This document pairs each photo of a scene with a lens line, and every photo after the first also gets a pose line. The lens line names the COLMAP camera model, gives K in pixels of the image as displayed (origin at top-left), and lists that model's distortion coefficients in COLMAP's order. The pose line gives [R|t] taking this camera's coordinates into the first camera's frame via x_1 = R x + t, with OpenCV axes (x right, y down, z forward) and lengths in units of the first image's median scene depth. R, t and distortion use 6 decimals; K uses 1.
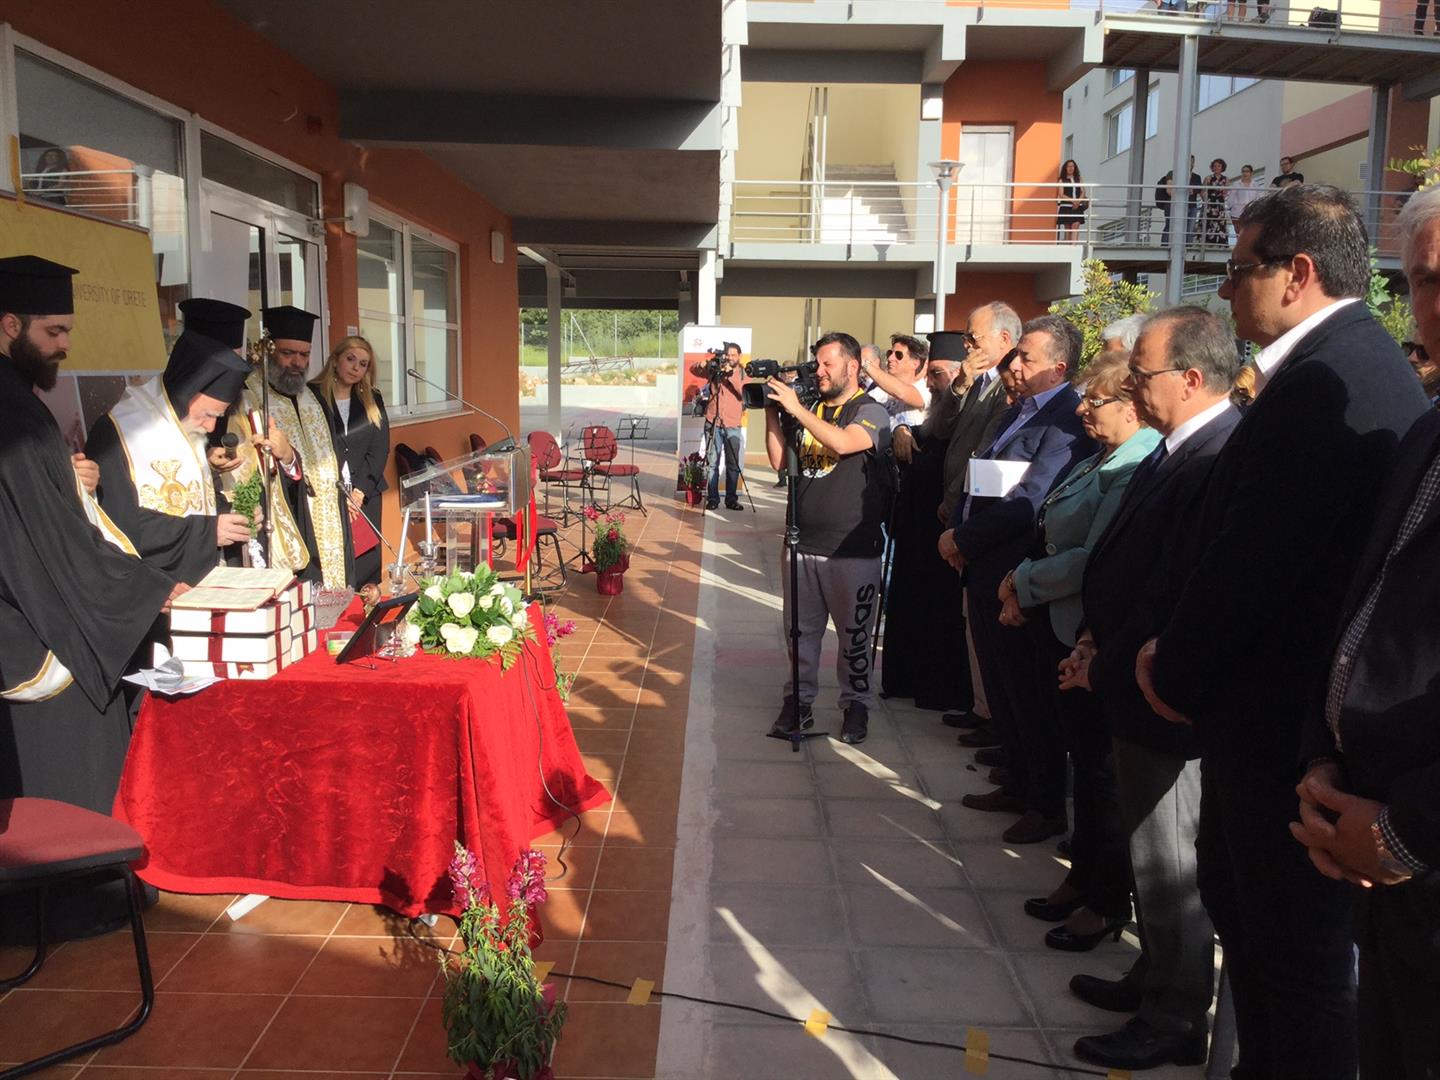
lens RADIAL K [[1286.2, 0, 720.0], [0, 1286.2, 540.0], [0, 0, 1]] dist [0.132341, -0.003145]
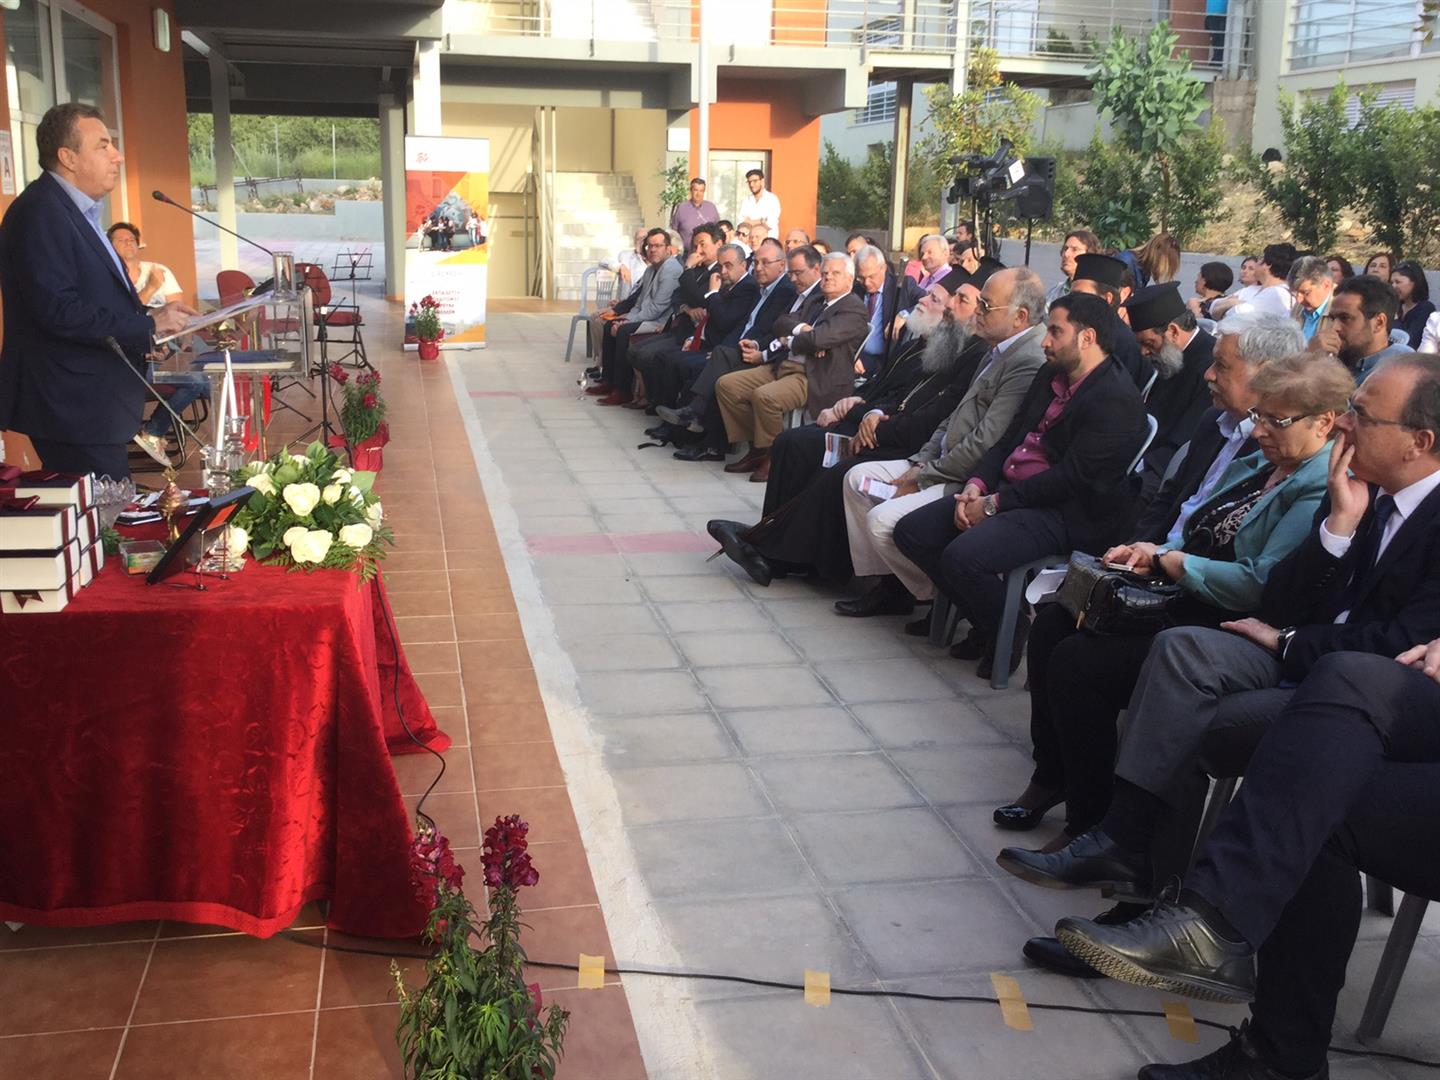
lens RADIAL K [[1479.0, 0, 720.0], [0, 1479.0, 540.0], [0, 0, 1]] dist [0.194989, -0.336046]
pose [[0.980738, -0.046095, 0.189812, -0.127228], [0.027925, 0.994862, 0.097312, -0.004584], [-0.193322, -0.090137, 0.976986, 0.094806]]
